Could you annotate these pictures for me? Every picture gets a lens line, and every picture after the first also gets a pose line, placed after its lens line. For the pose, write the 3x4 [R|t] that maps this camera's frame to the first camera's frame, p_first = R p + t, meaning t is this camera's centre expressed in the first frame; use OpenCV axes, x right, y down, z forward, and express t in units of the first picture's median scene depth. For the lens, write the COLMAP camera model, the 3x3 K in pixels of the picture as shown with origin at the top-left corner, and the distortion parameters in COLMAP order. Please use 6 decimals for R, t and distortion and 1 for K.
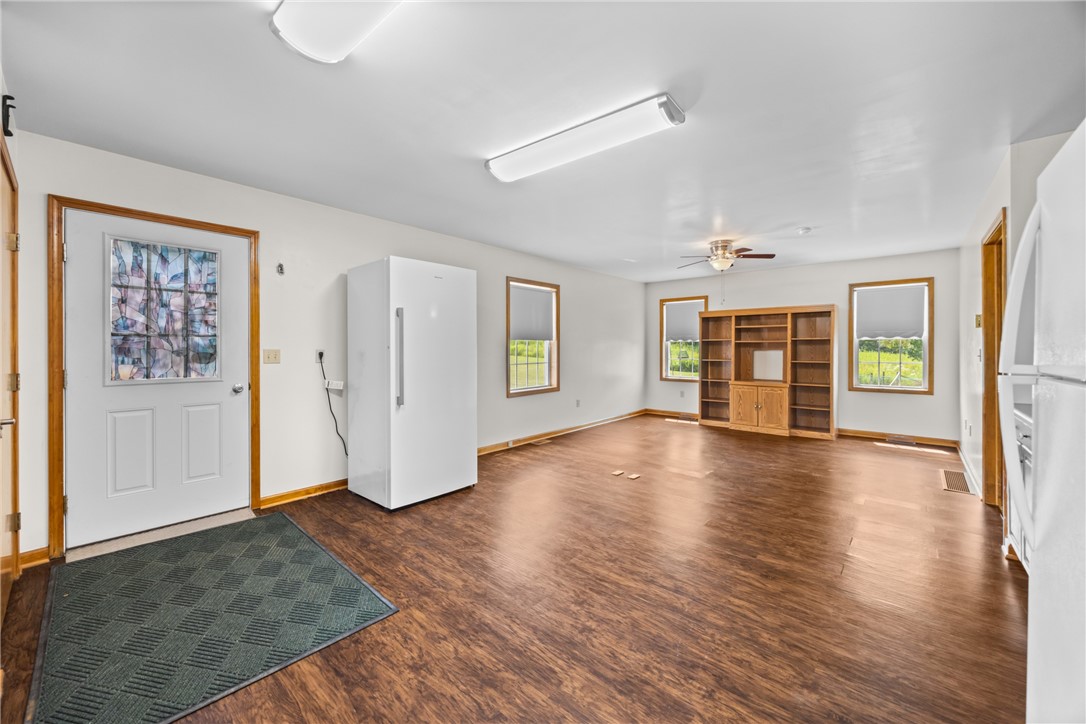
lens RADIAL K [[423.8, 0, 548.4], [0, 423.8, 352.3], [0, 0, 1]] dist [-0.001320, -0.000240]
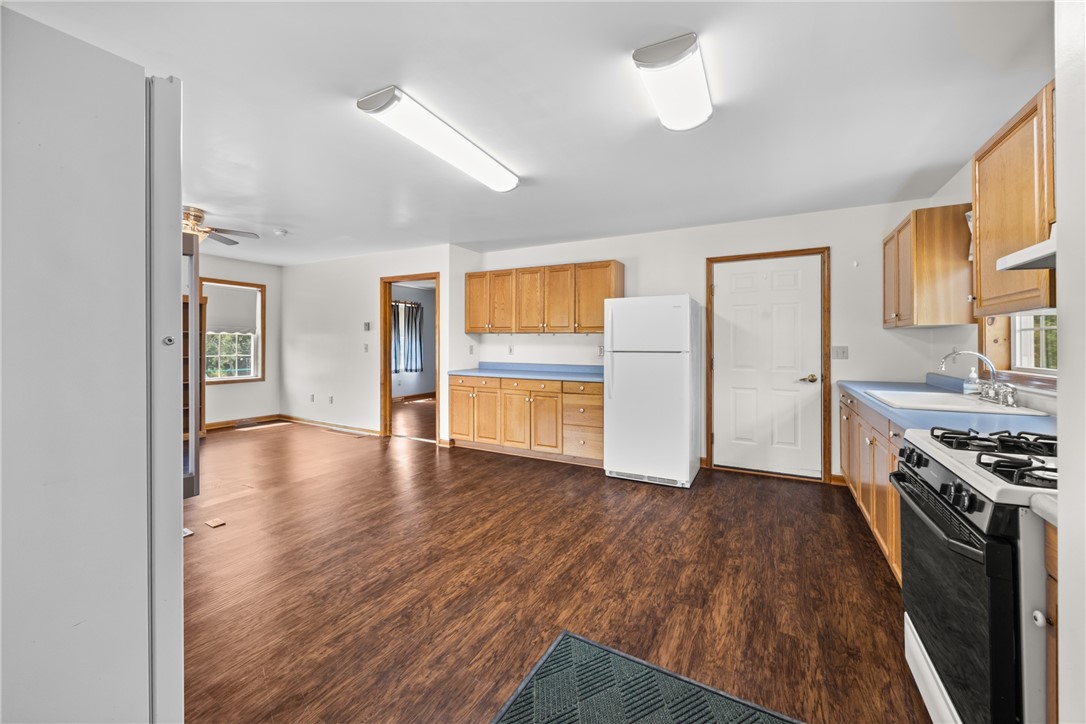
lens RADIAL K [[423.8, 0, 547.0], [0, 423.8, 354.2], [0, 0, 1]] dist [-0.001320, -0.000240]
pose [[-0.228455, -0.022463, 0.973295, -1.254069], [0.002359, 0.999718, 0.023626, -0.011534], [-0.973552, 0.007693, -0.228338, 1.269977]]
